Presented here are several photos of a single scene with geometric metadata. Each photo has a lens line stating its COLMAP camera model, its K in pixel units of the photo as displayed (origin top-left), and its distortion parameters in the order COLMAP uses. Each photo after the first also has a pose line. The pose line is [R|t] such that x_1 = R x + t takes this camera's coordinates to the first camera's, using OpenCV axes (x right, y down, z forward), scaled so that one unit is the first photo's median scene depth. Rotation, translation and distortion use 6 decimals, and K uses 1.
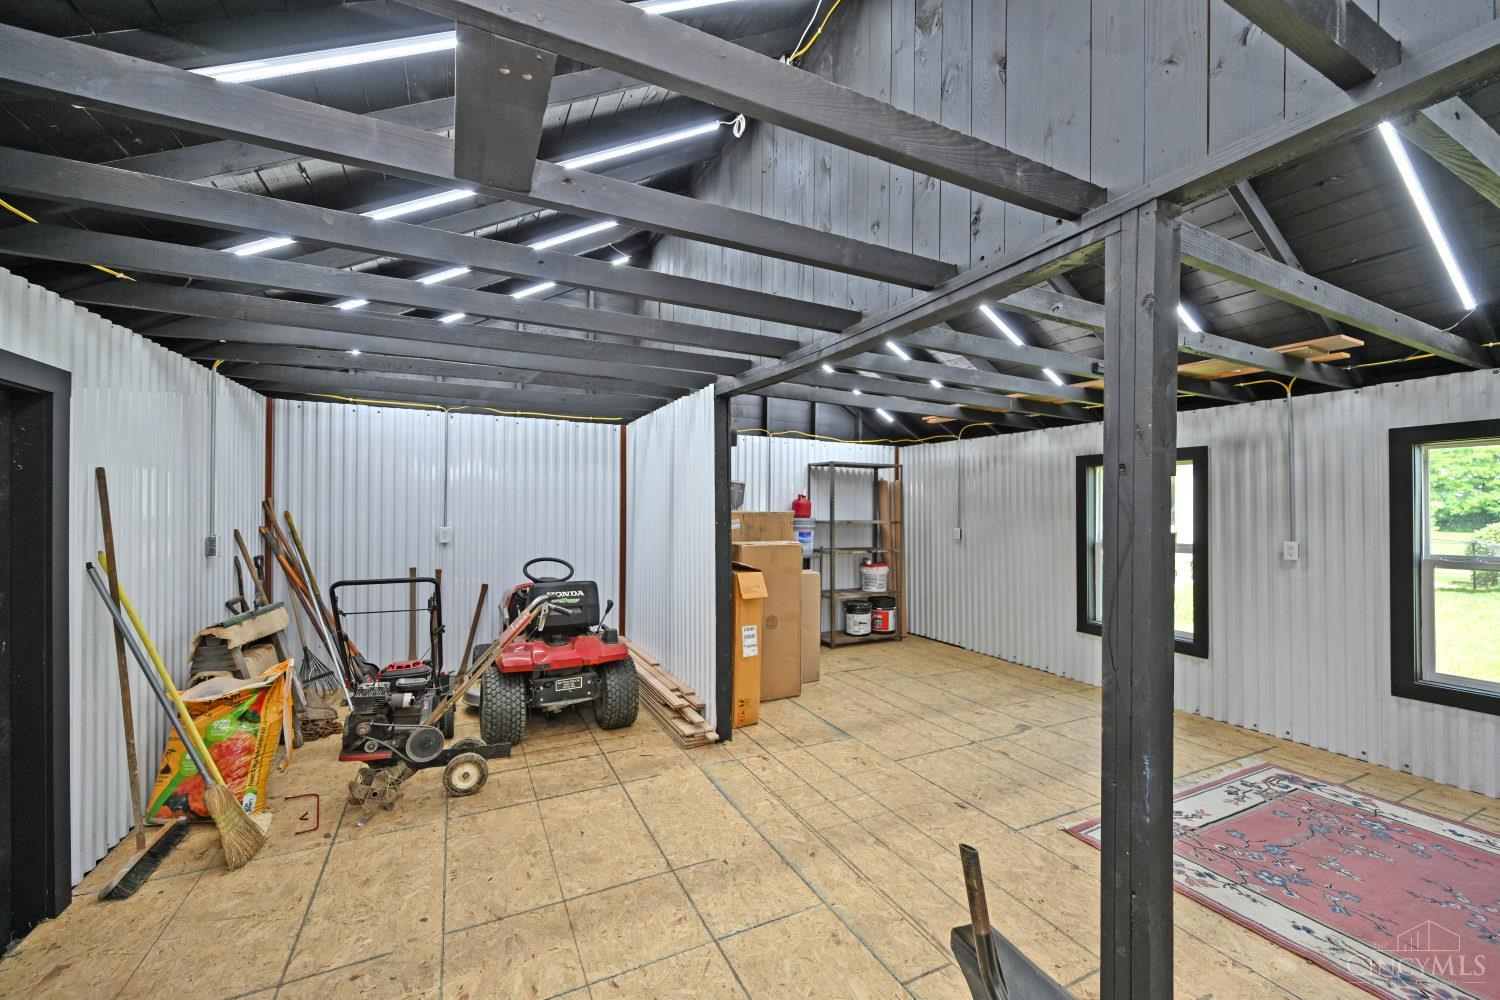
lens RADIAL K [[591.6, 0, 751.5], [0, 591.6, 502.0], [0, 0, 1]] dist [0.000113, -0.000447]
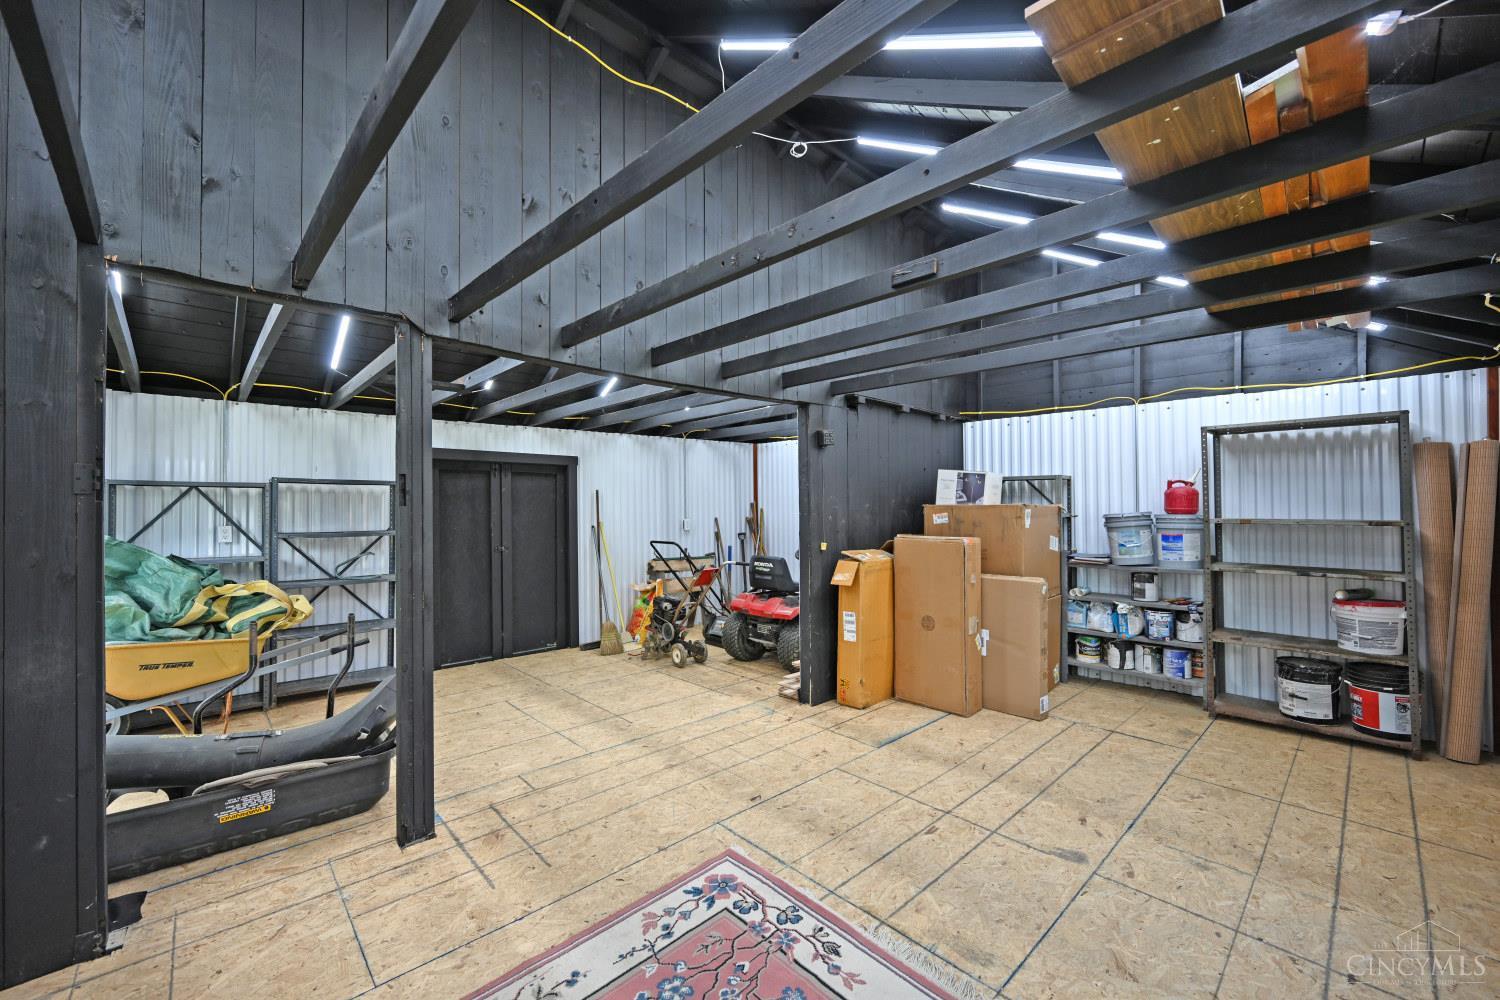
lens RADIAL K [[591.6, 0, 749.0], [0, 591.6, 503.3], [0, 0, 1]] dist [0.000113, -0.000447]
pose [[0.293546, -0.016661, -0.955800, 1.061642], [0.012409, 0.999830, -0.013618, 0.030486], [0.955865, -0.007863, 0.293702, 0.578193]]
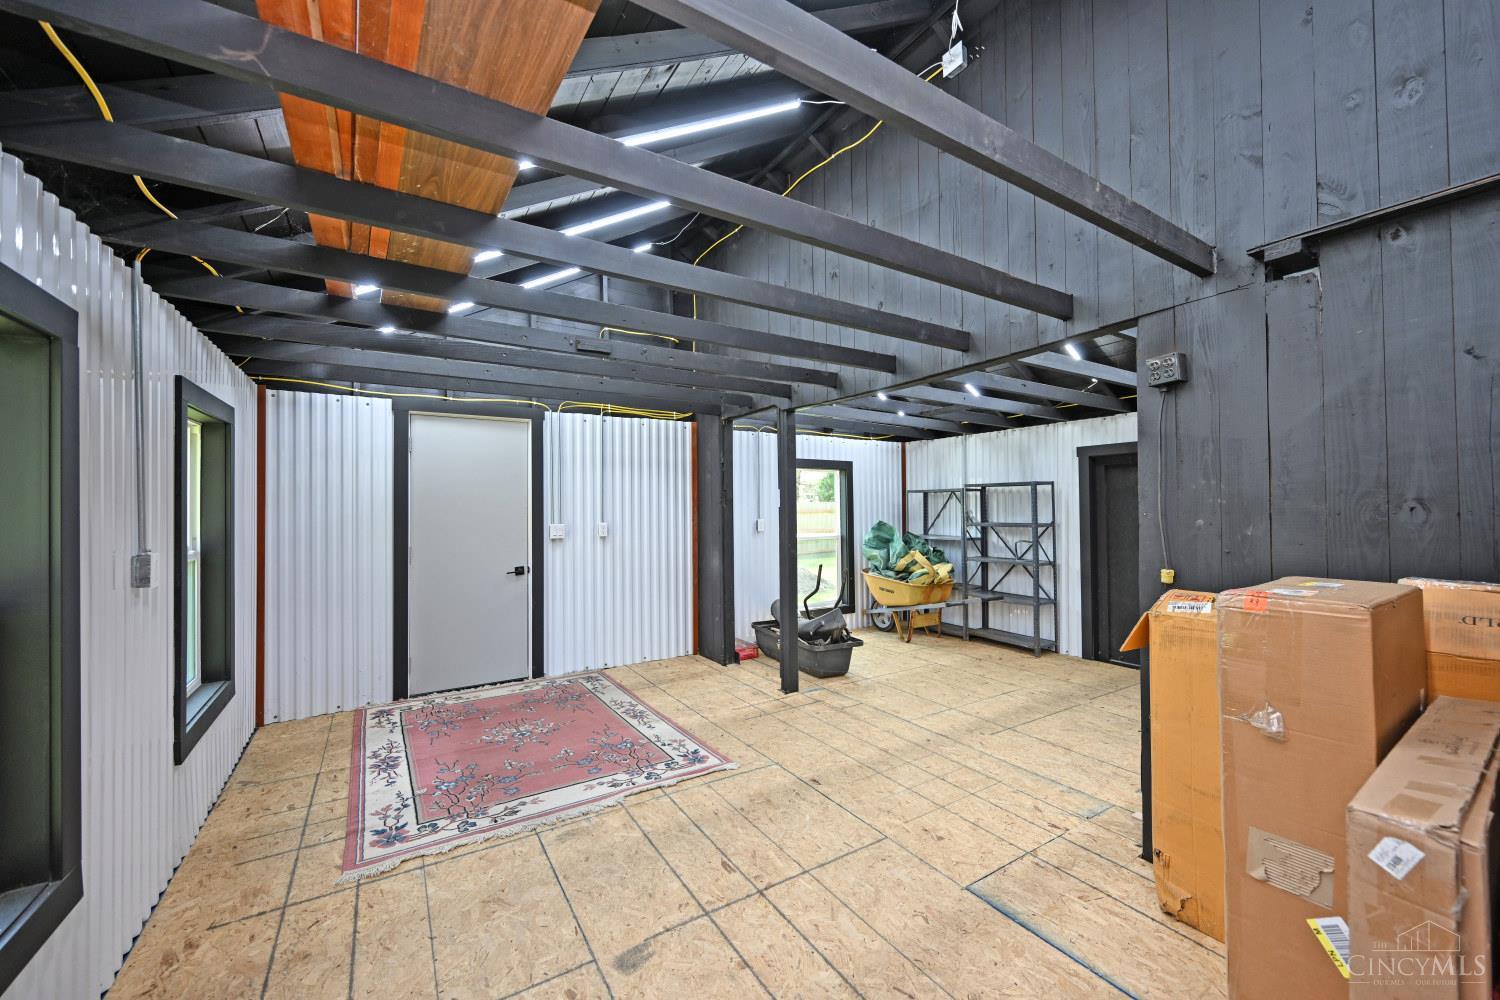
lens RADIAL K [[591.6, 0, 752.7], [0, 591.6, 503.1], [0, 0, 1]] dist [0.000113, -0.000447]
pose [[-0.995208, 0.001687, -0.097763, 0.461774], [0.003405, 0.999843, -0.017405, 0.034741], [0.097718, -0.017655, -0.995057, 1.663305]]
